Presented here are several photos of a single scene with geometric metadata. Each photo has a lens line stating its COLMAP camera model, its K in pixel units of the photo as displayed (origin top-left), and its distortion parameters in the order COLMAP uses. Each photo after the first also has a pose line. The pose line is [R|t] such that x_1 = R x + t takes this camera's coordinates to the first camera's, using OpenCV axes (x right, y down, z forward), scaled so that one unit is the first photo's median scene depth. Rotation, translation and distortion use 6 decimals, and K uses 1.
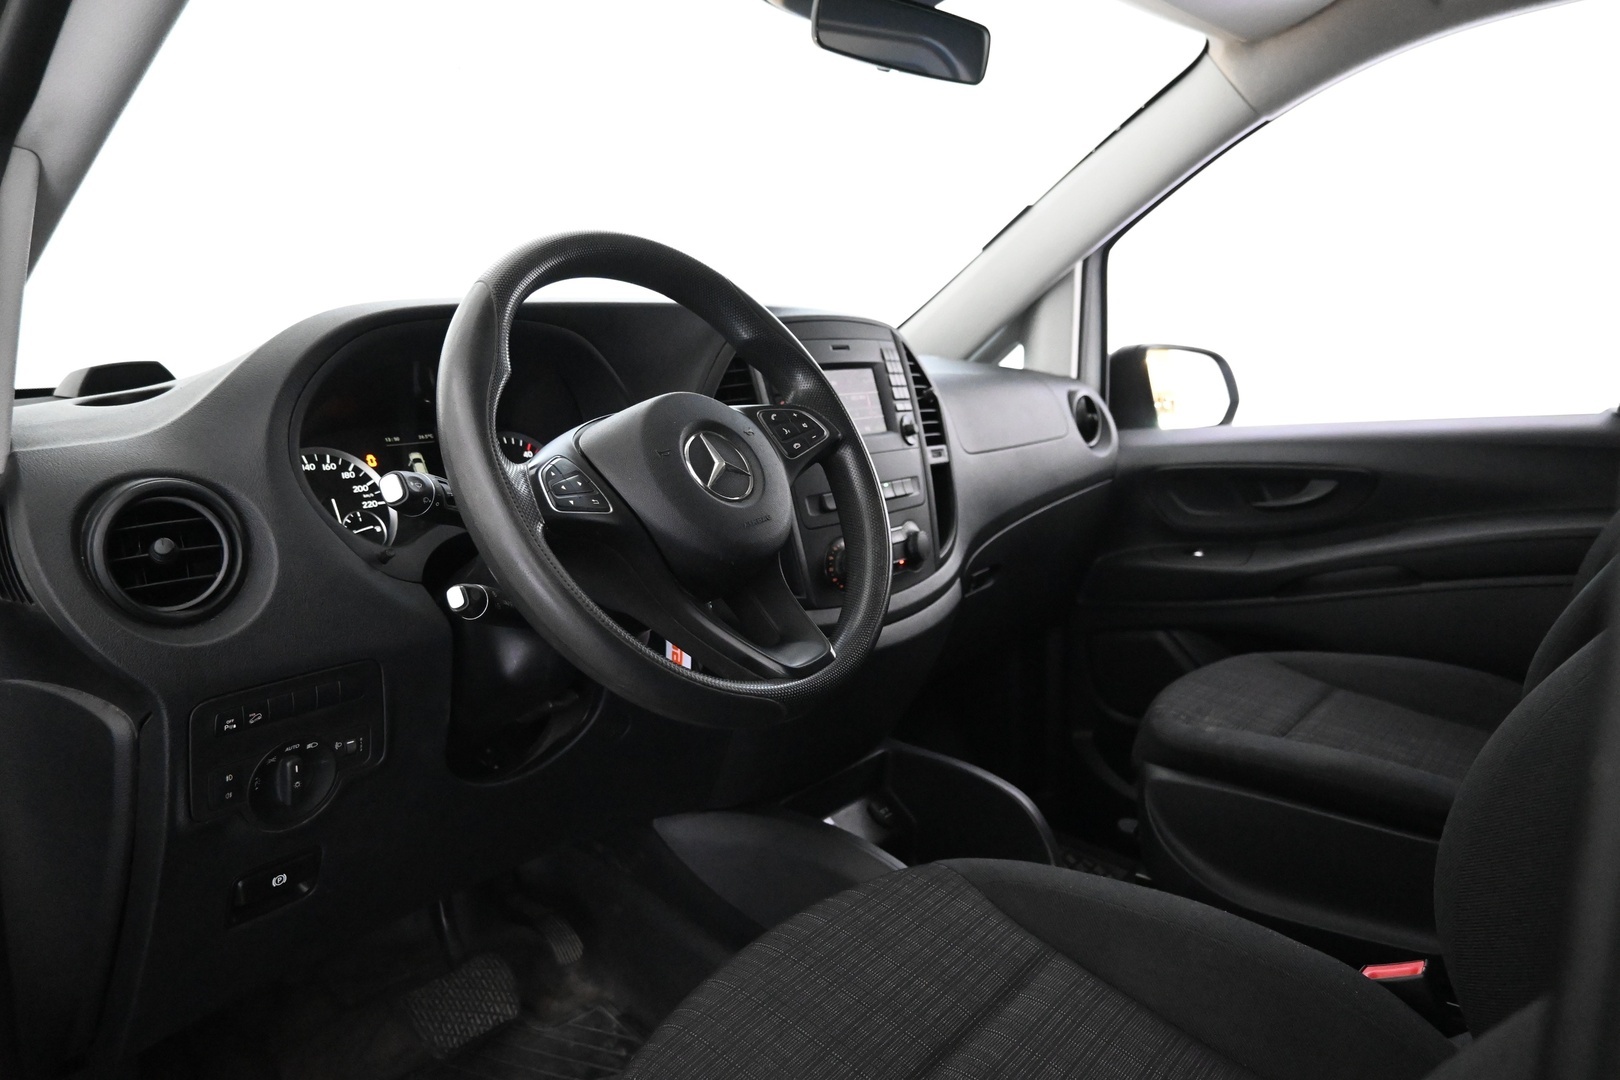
lens RADIAL K [[1130.4, 0, 808.3], [0, 1130.4, 531.3], [0, 0, 1]] dist [-0.003215, -0.003532]
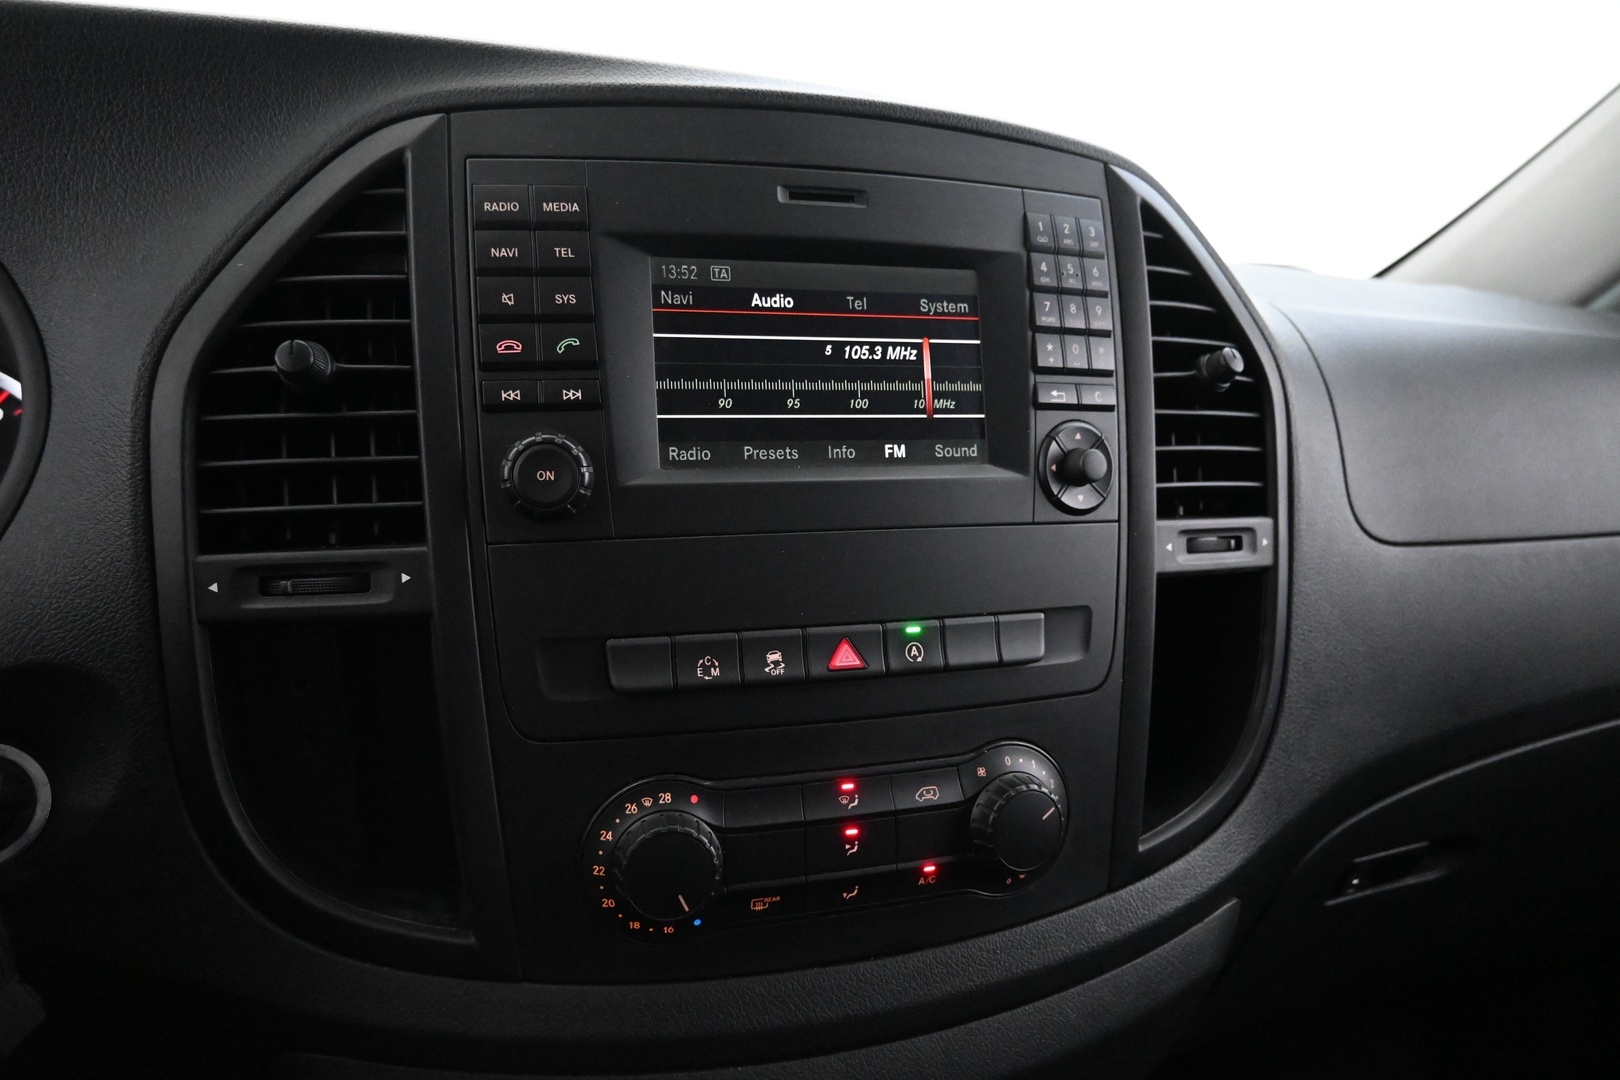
lens RADIAL K [[1130.4, 0, 809.1], [0, 1130.4, 543.1], [0, 0, 1]] dist [-0.003215, -0.003532]
pose [[0.831896, 0.173991, -0.526950, 0.200733], [-0.140542, 0.984676, 0.103251, -0.090166], [0.536840, -0.011835, 0.843601, 0.674245]]
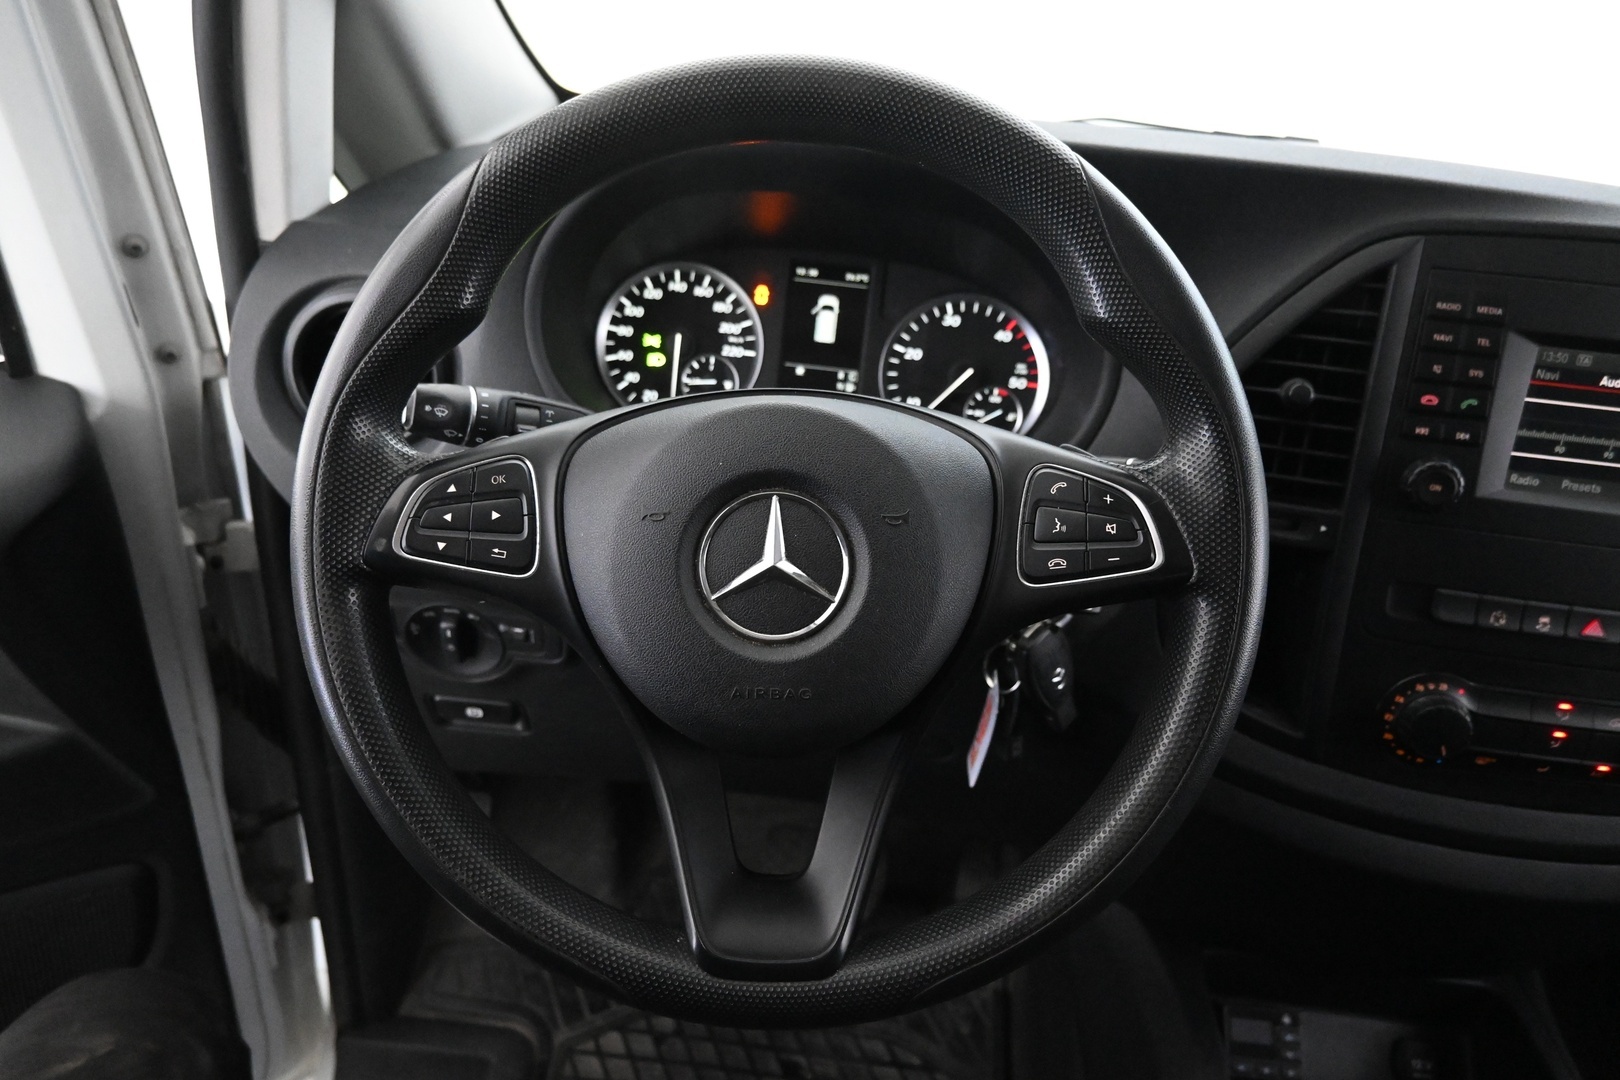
lens RADIAL K [[1130.4, 0, 806.6], [0, 1130.4, 557.2], [0, 0, 1]] dist [-0.003215, -0.003532]
pose [[0.543525, 0.472611, -0.693700, 0.183882], [-0.227483, 0.878438, 0.420235, -0.174581], [0.807981, -0.070603, 0.584964, 0.414280]]
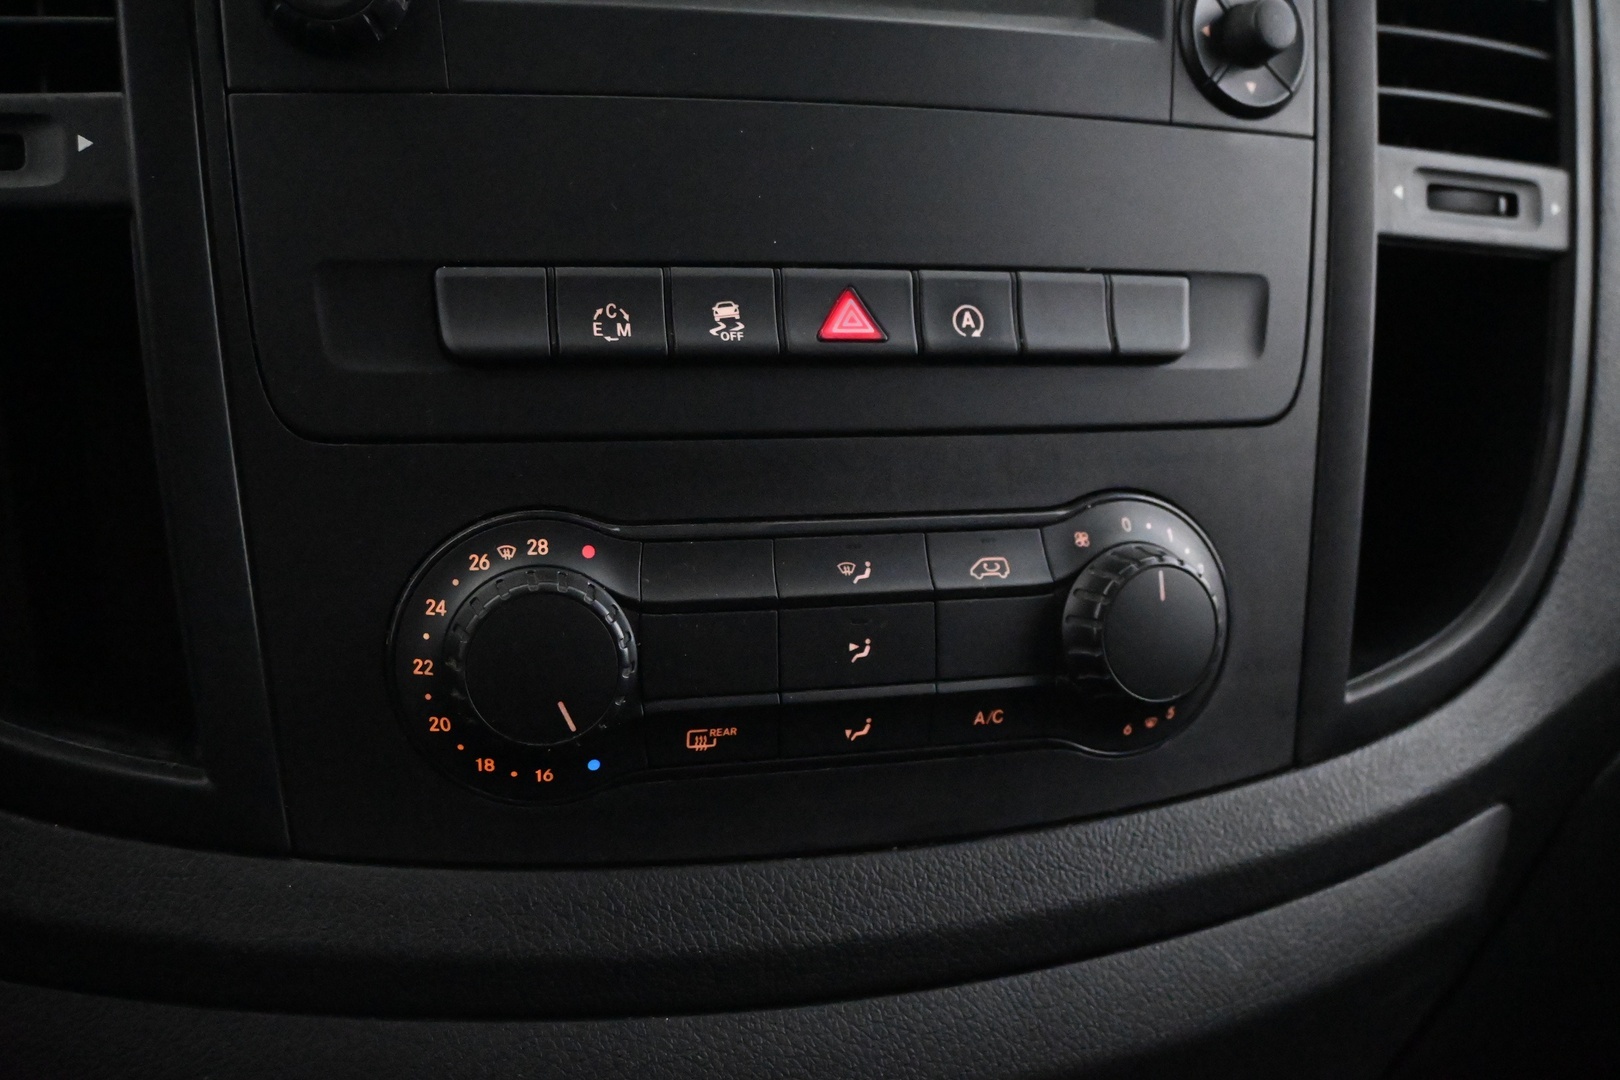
lens RADIAL K [[1616.4, 0, 817.1], [0, 1616.4, 549.2], [0, 0, 1]] dist [-0.000201, 0.000000]
pose [[0.825538, 0.179404, -0.535071, 0.192309], [-0.141150, 0.983629, 0.112026, -0.022770], [0.546410, -0.016957, 0.837346, 0.719048]]
